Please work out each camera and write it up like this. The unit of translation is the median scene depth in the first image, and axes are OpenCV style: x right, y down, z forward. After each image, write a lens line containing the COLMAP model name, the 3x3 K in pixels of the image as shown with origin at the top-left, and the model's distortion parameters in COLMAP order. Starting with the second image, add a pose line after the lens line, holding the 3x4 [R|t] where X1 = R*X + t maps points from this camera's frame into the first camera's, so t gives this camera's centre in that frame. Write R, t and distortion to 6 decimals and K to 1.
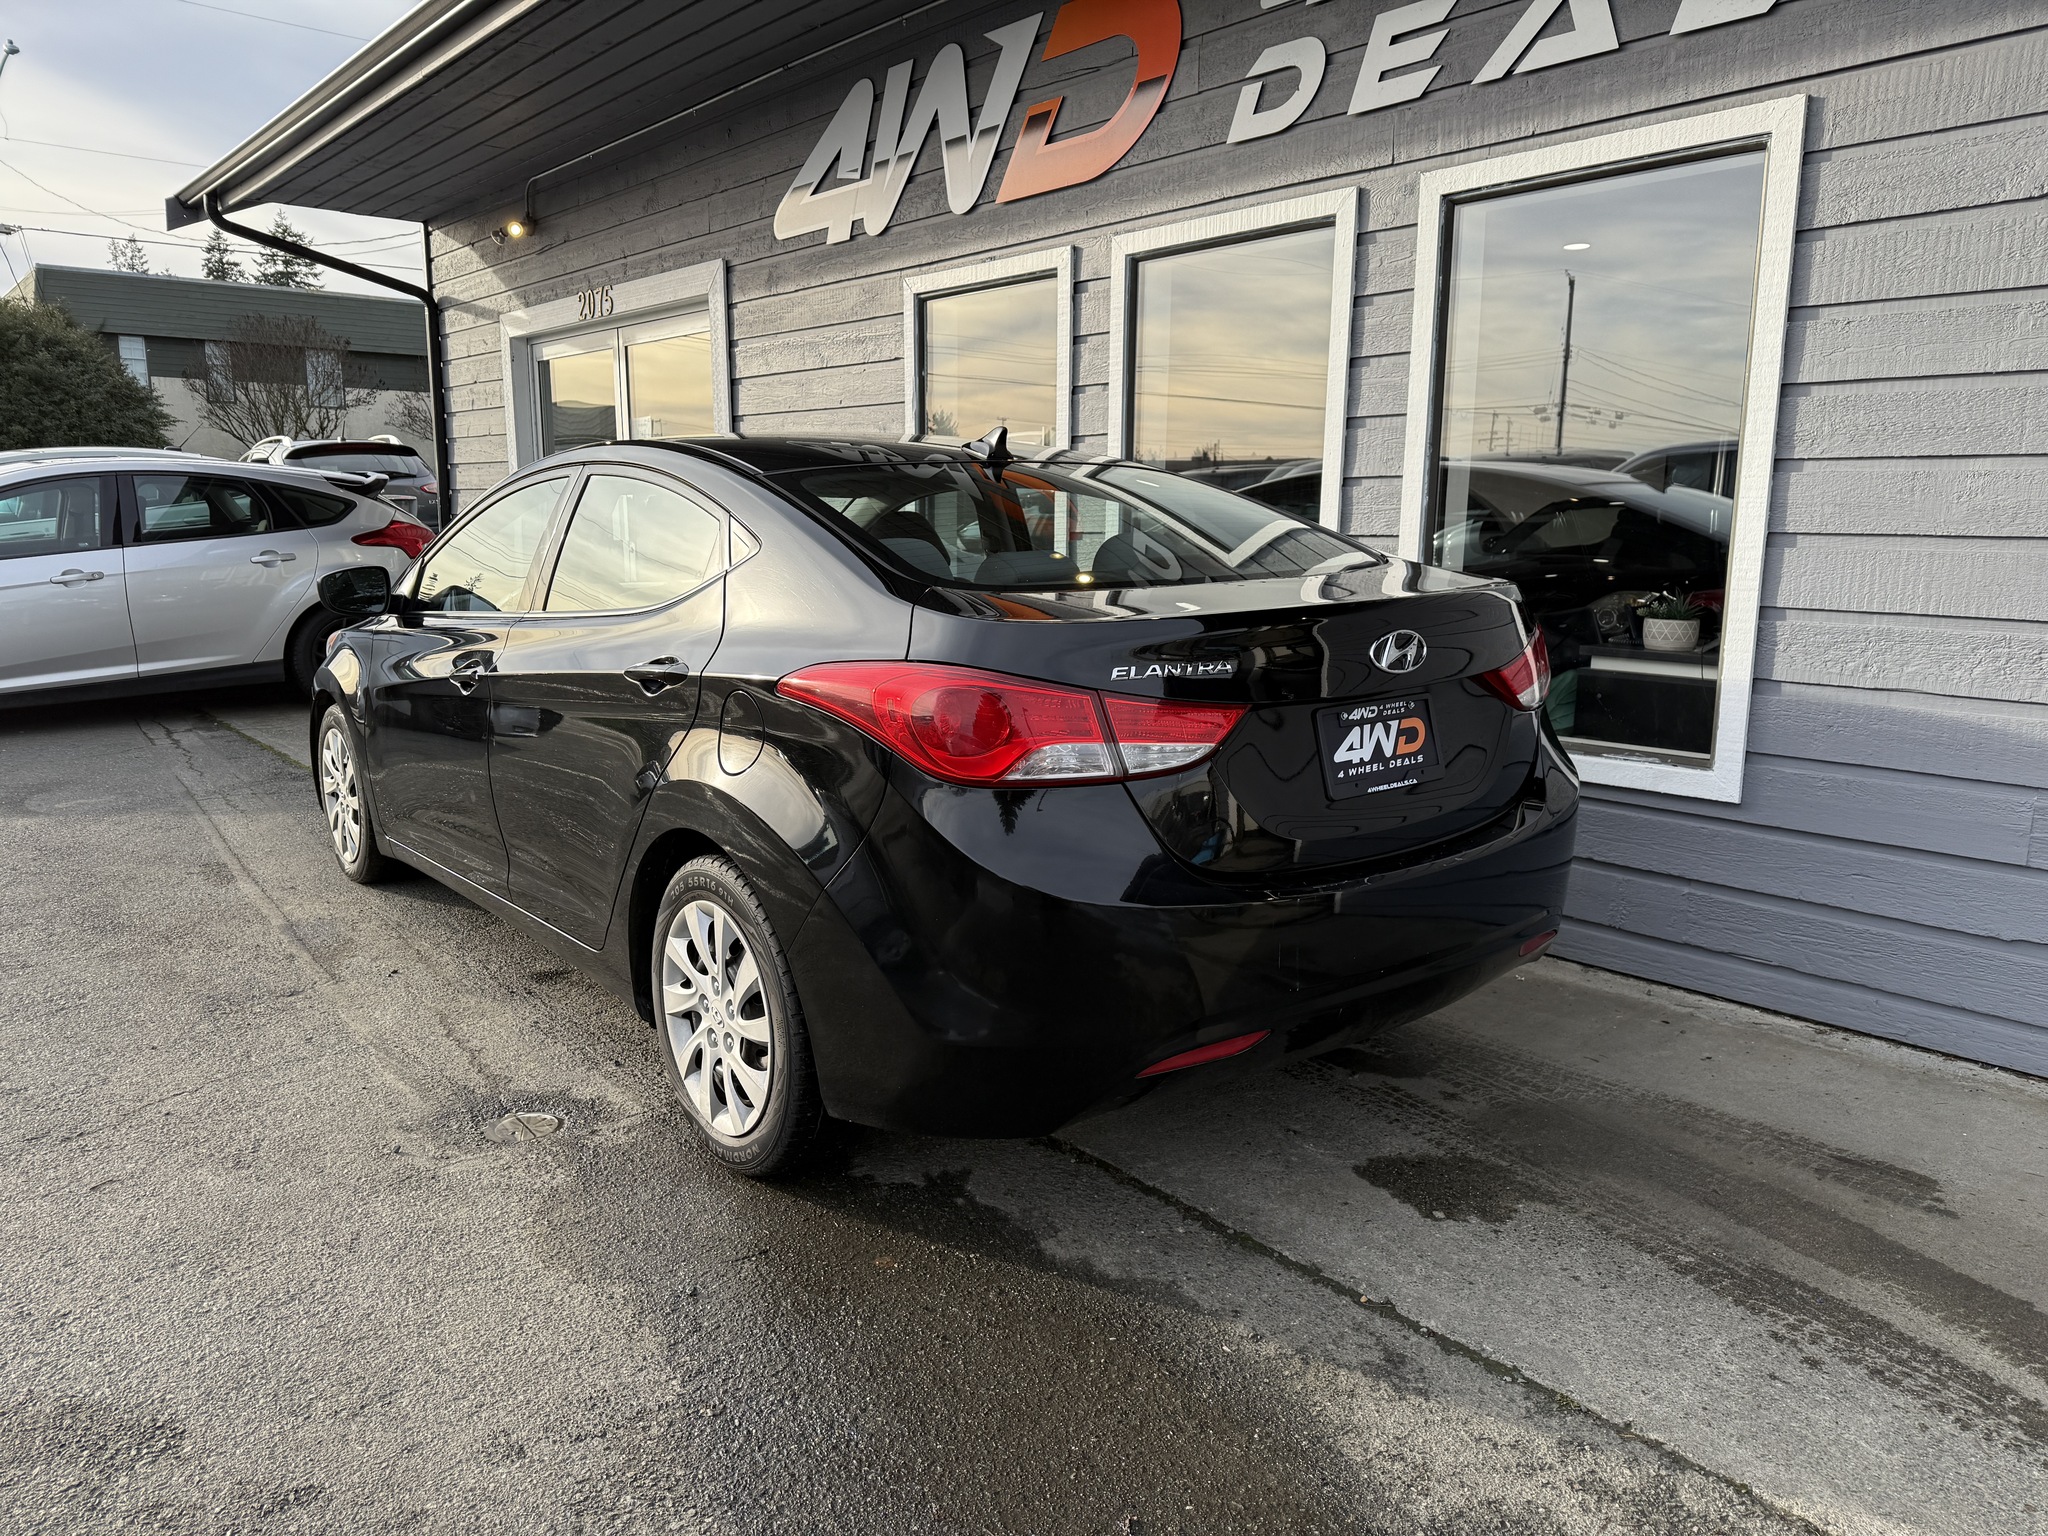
lens RADIAL K [[1439.6, 0, 1023.5], [0, 1439.6, 783.4], [0, 0, 1]] dist [-0.007507, -0.006883]
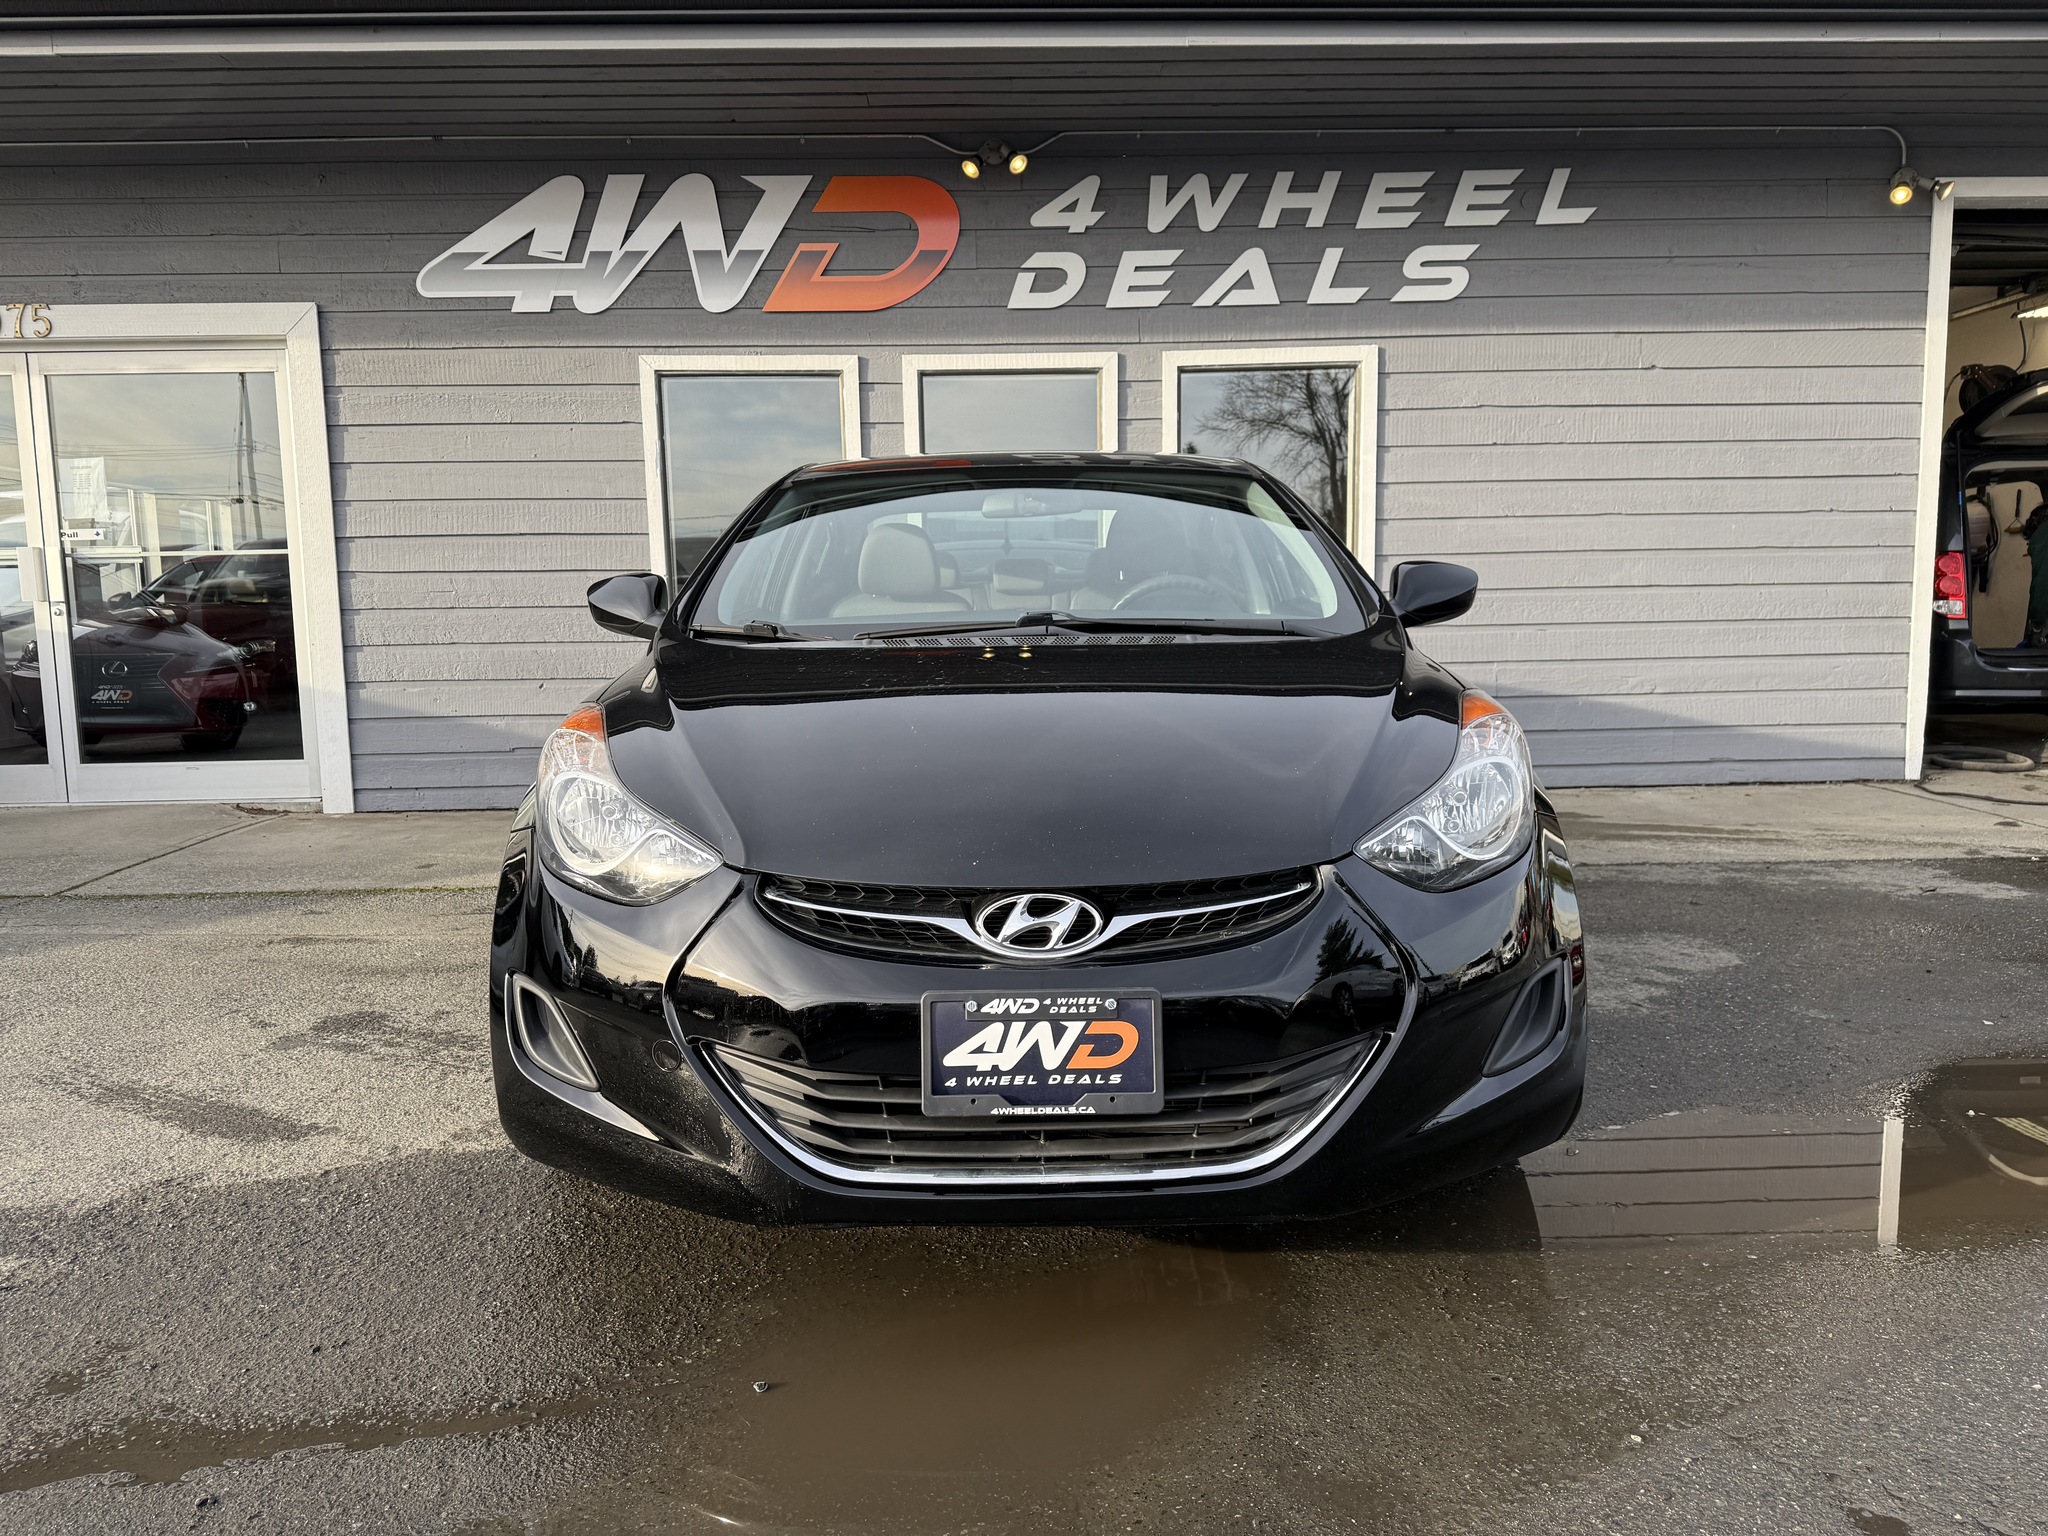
lens RADIAL K [[1420.2, 0, 1024.0], [0, 1420.2, 768.0], [0, 0, 1]] dist [0.055807, -0.064830]
pose [[0.629015, -0.106643, 0.770044, -1.090279], [0.163182, 0.986590, 0.003336, 0.028329], [-0.760073, 0.123559, 0.637983, 0.099014]]
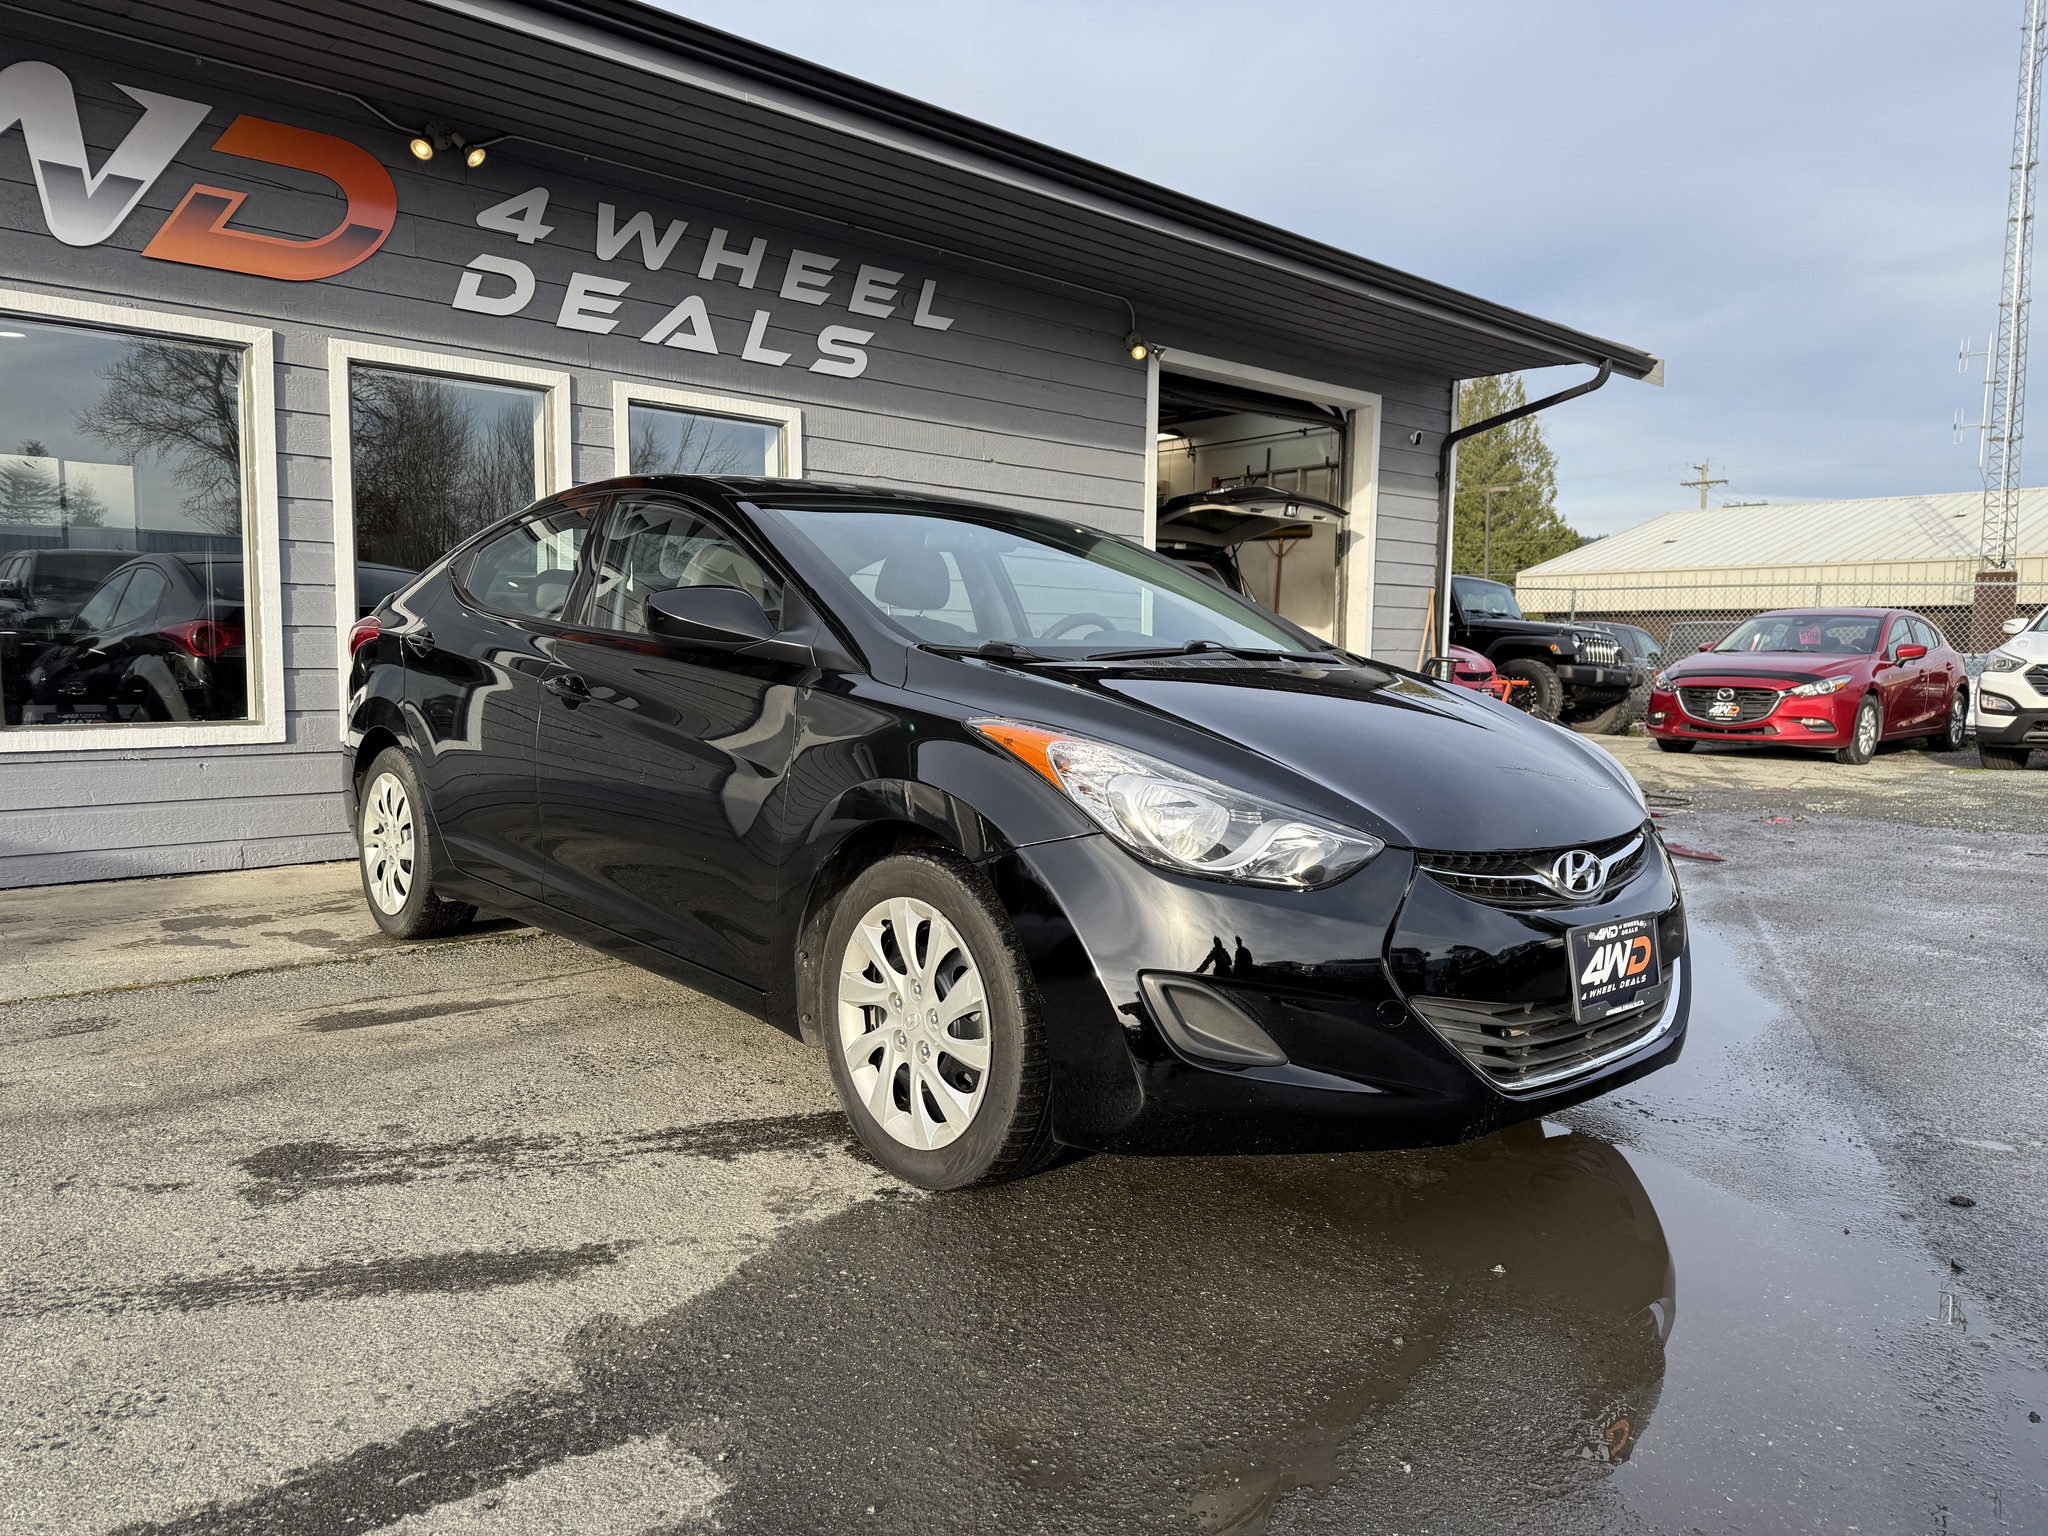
lens RADIAL K [[1420.2, 0, 1024.0], [0, 1420.2, 768.0], [0, 0, 1]] dist [0.055807, -0.064830]
pose [[-0.039836, -0.090385, 0.995110, -1.323637], [0.168613, 0.981011, 0.095854, -0.057971], [-0.984877, 0.171607, -0.023839, 0.597412]]
